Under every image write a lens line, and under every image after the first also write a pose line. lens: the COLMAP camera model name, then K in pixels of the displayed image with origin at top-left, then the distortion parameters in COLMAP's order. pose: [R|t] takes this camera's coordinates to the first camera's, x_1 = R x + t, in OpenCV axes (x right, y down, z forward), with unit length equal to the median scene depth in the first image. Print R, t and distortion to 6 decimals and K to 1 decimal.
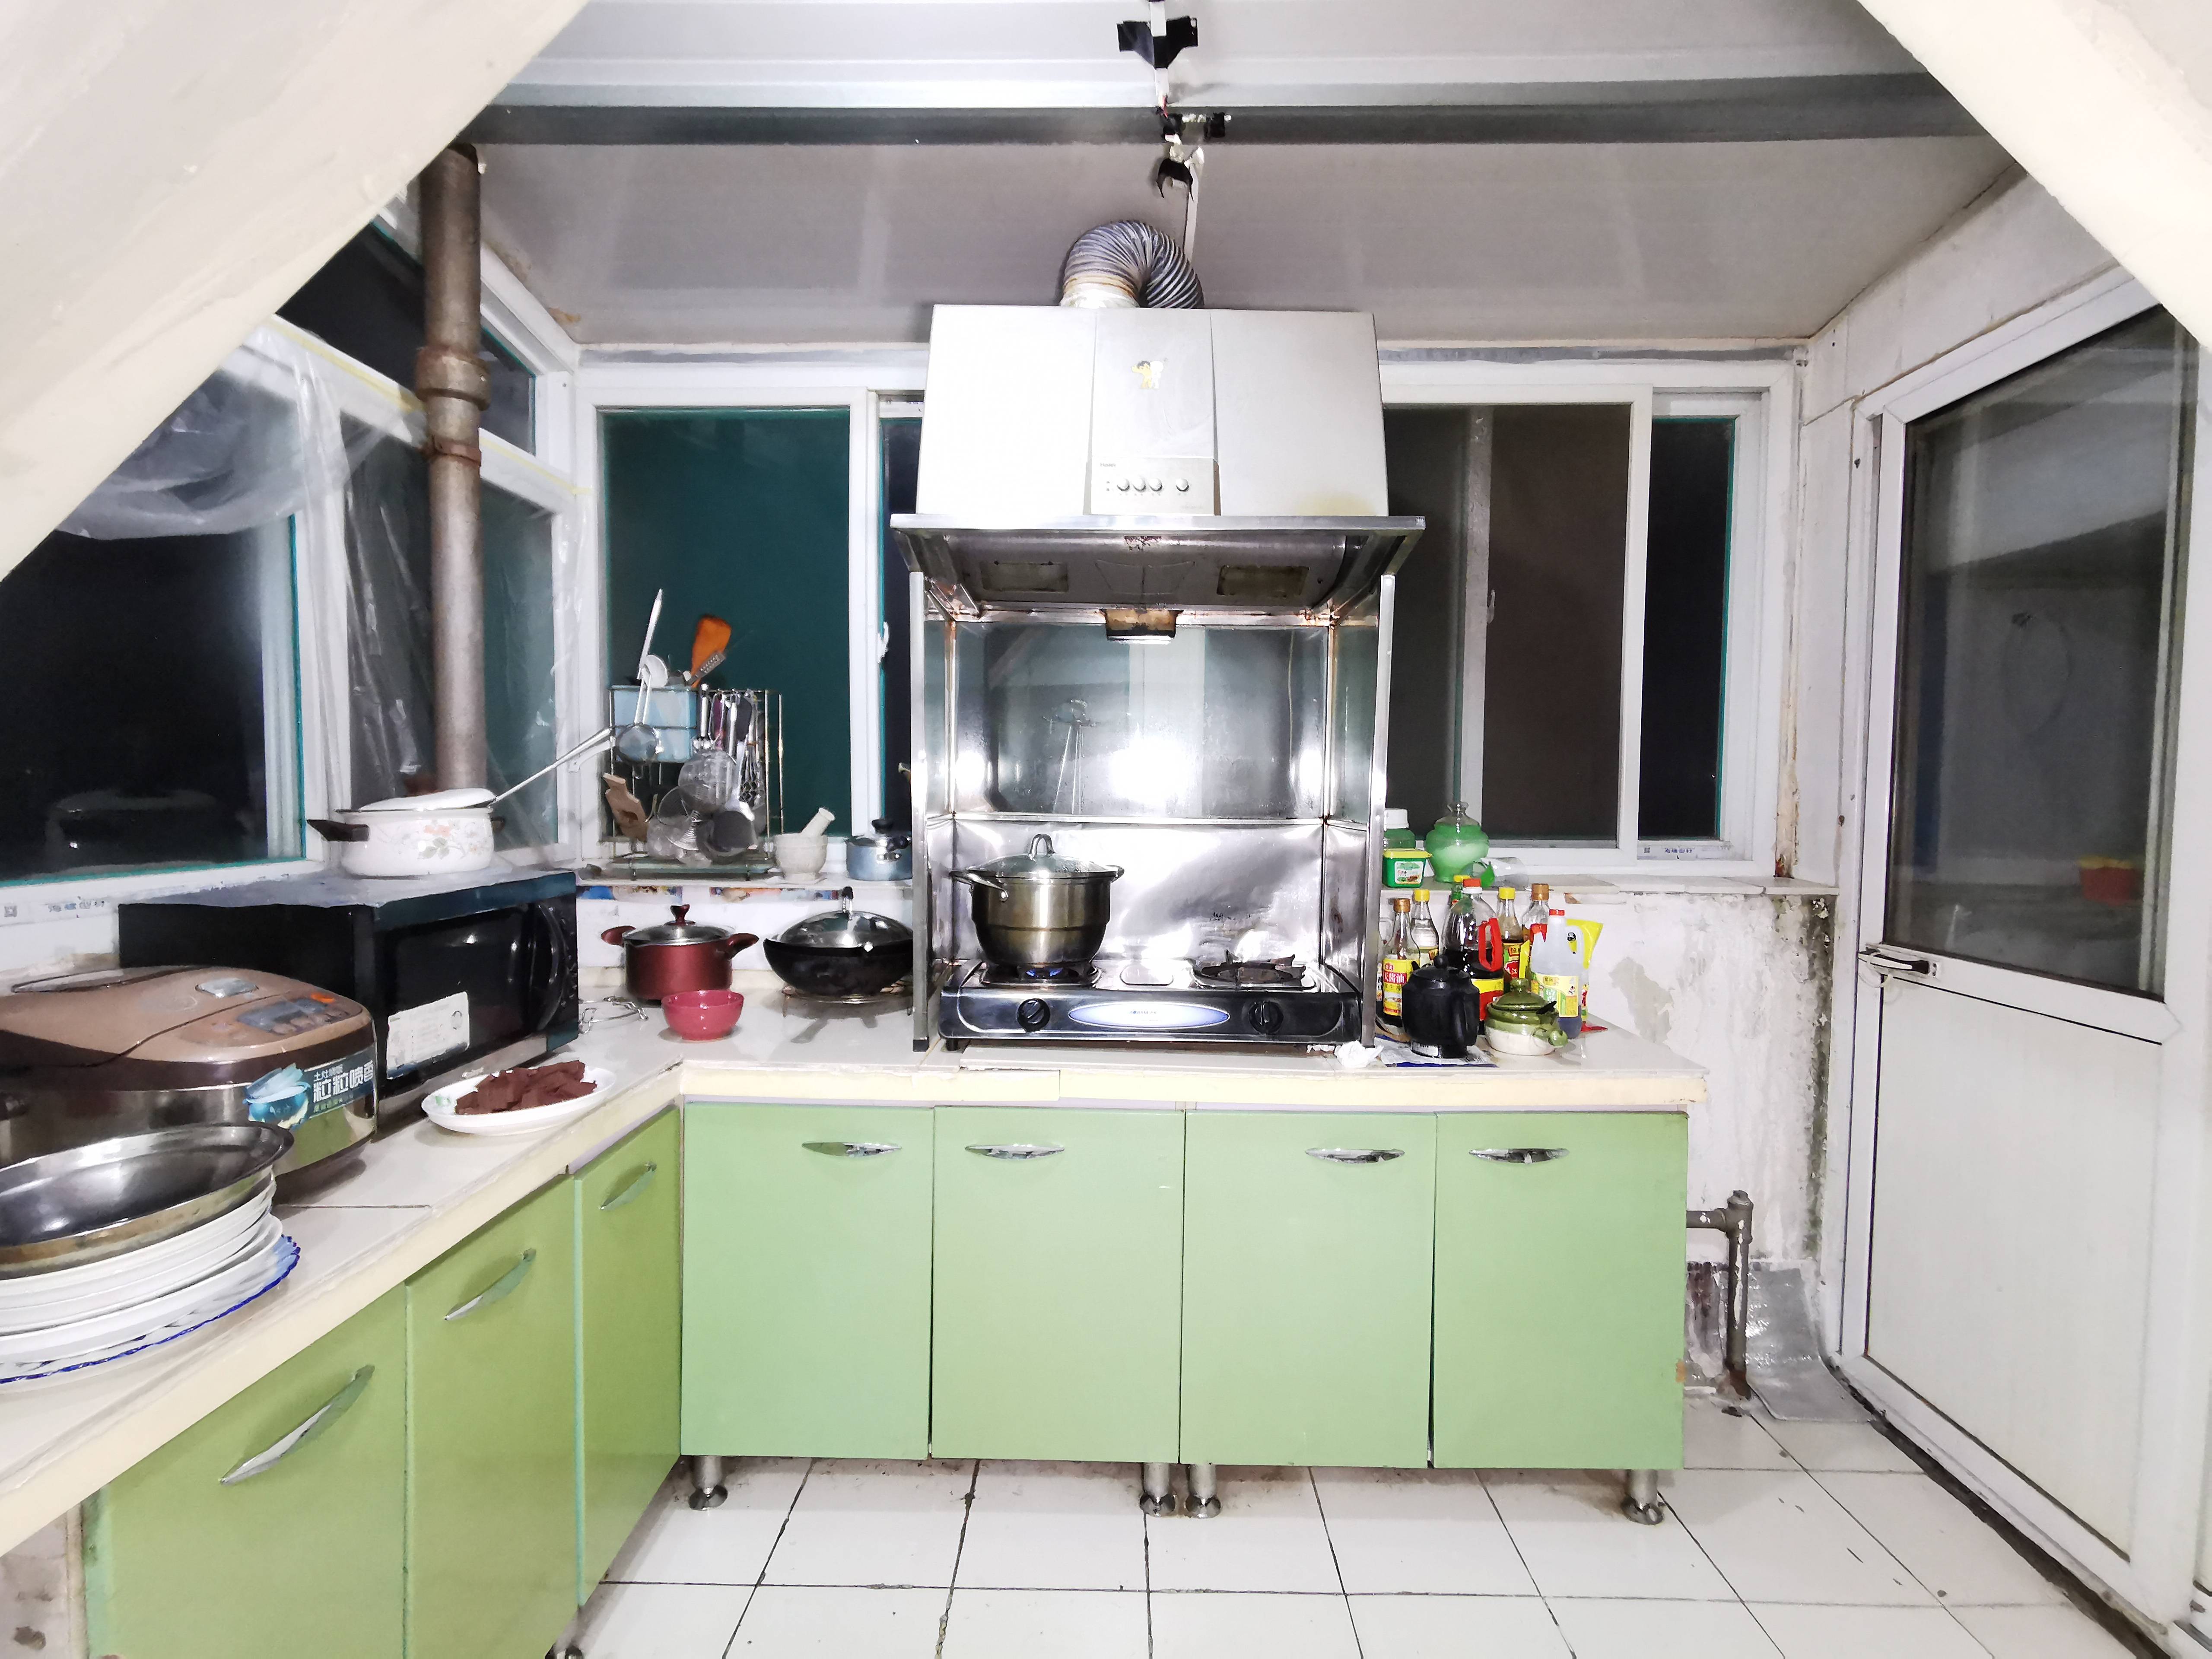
lens RADIAL K [[1018.2, 0, 1106.3], [0, 1018.2, 820.6], [0, 0, 1]] dist [-0.025125, 0.000649]
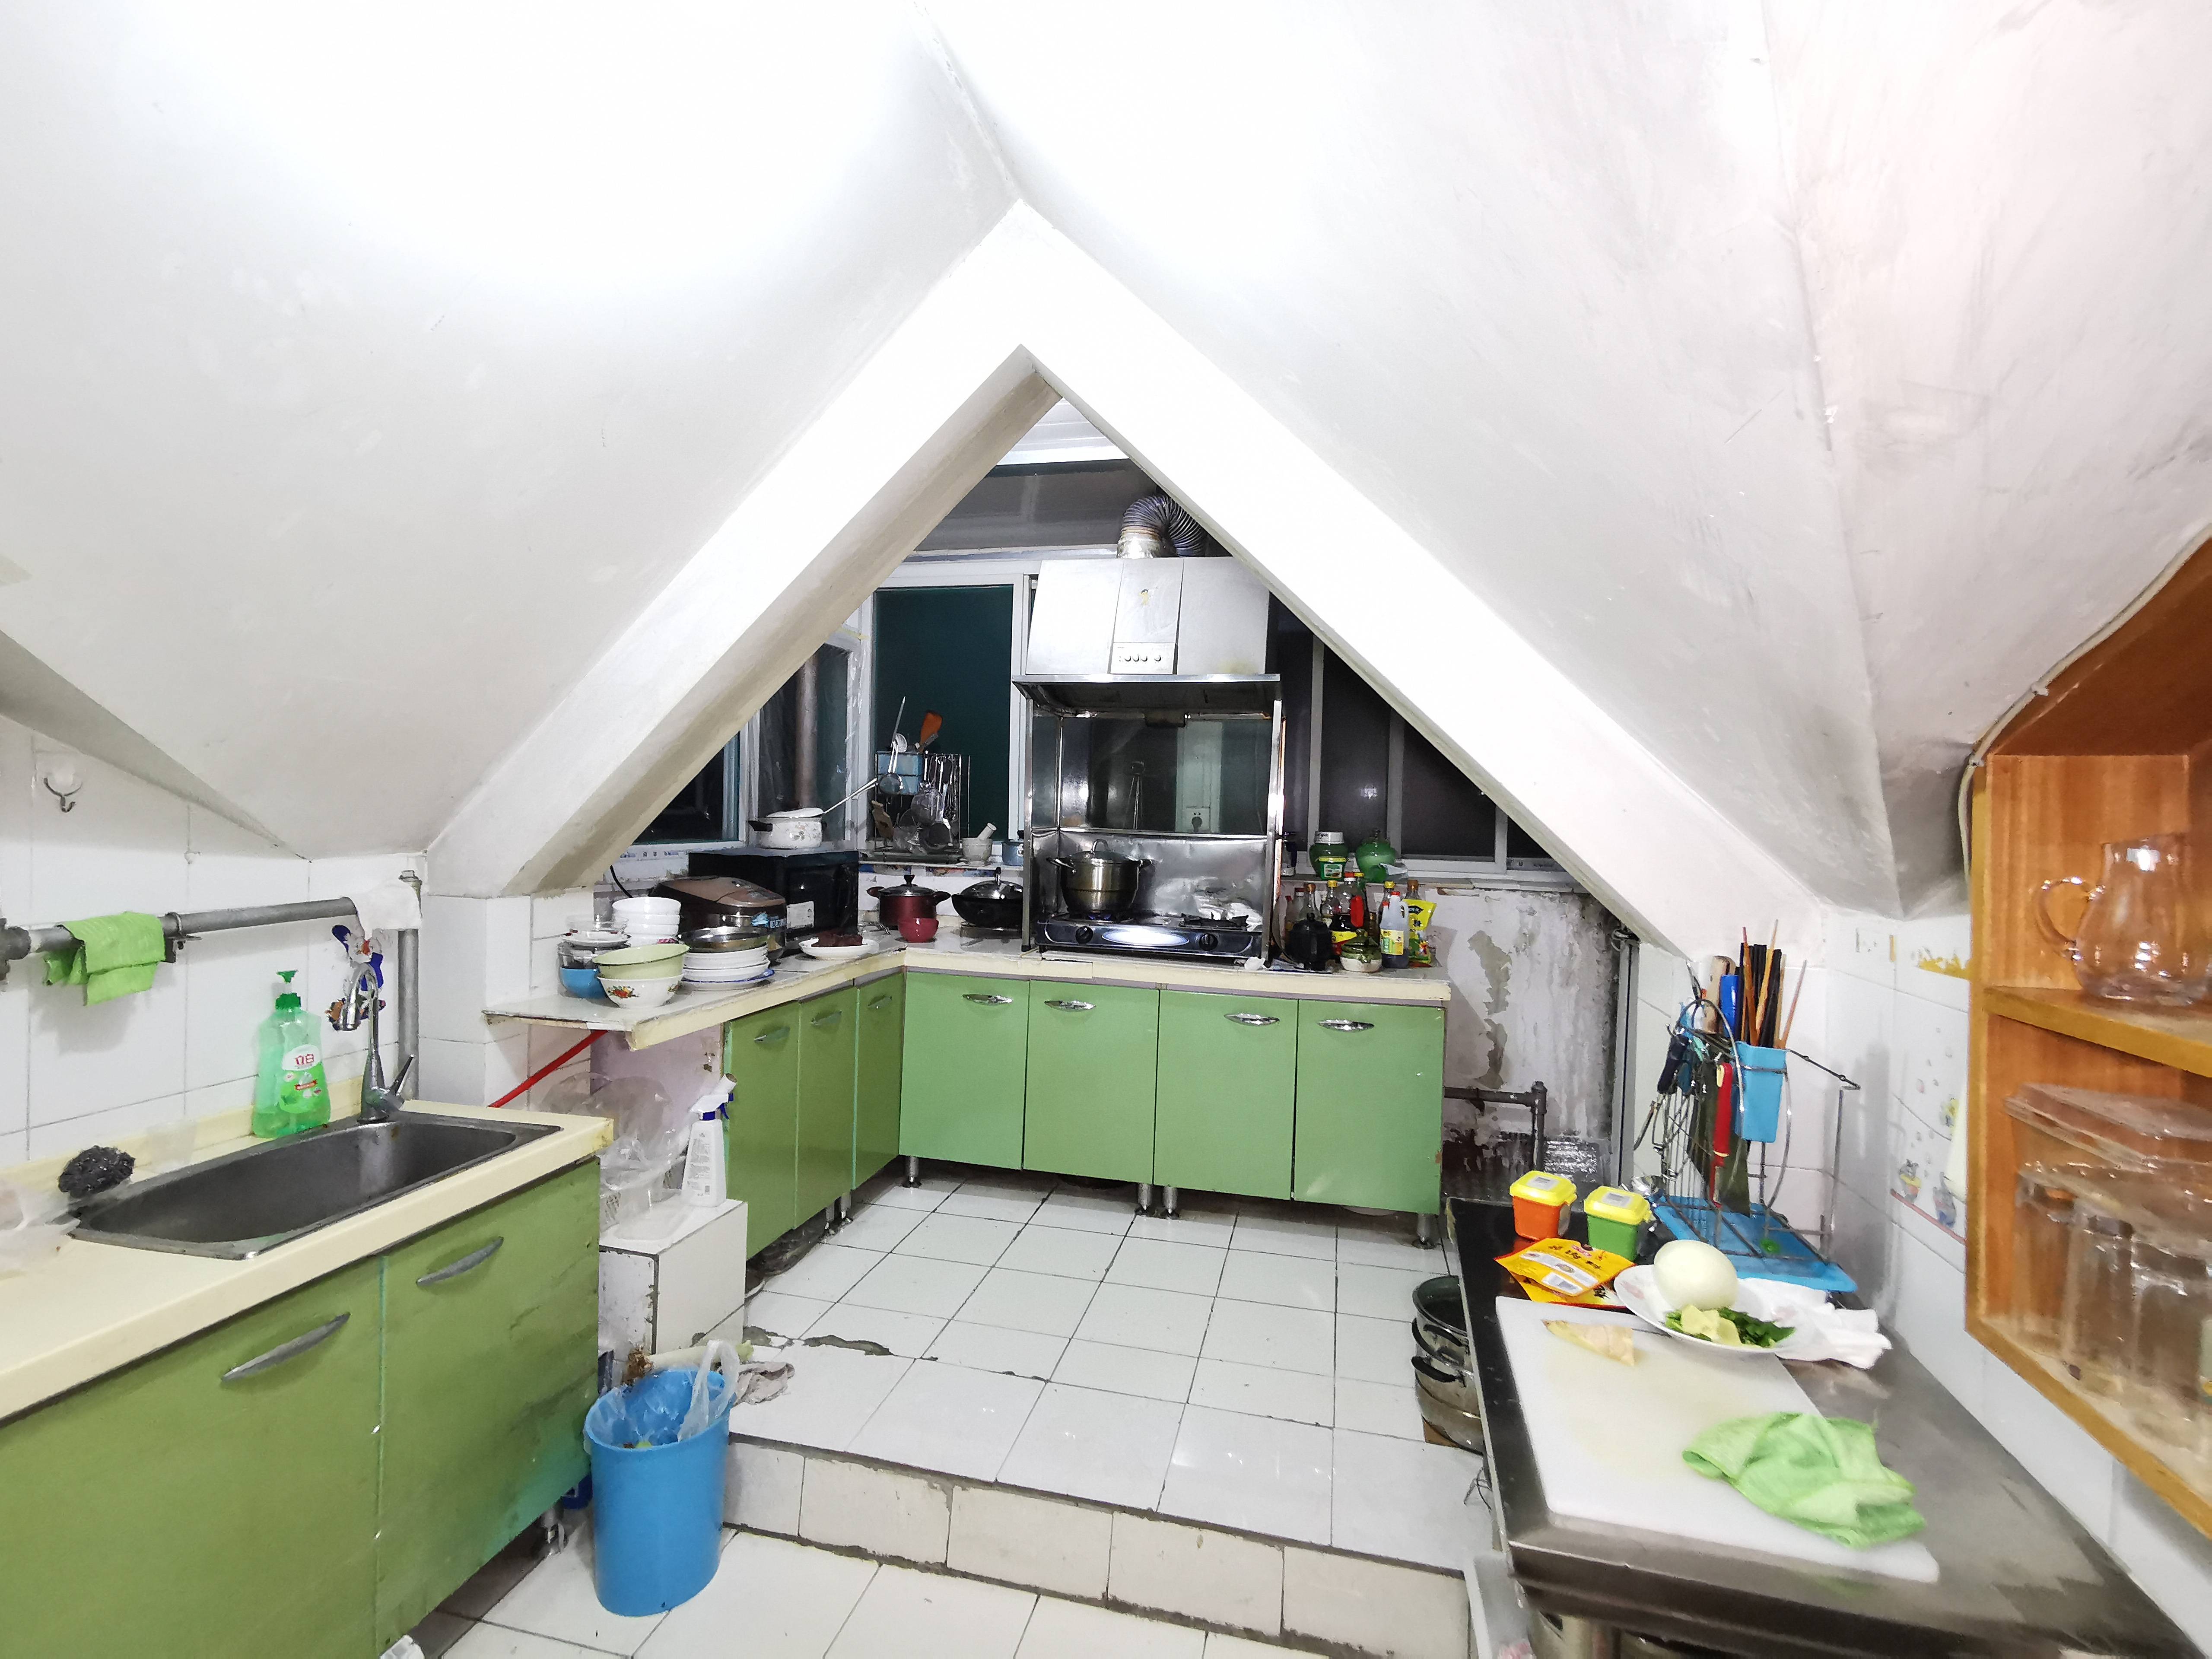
lens RADIAL K [[1018.2, 0, 1106.2], [0, 1018.2, 830.4], [0, 0, 1]] dist [-0.025125, 0.000649]
pose [[0.976499, 0.023878, -0.214194, 0.305919], [-0.027890, 0.999487, -0.015727, 0.023554], [0.213709, 0.021331, 0.976665, -0.690958]]
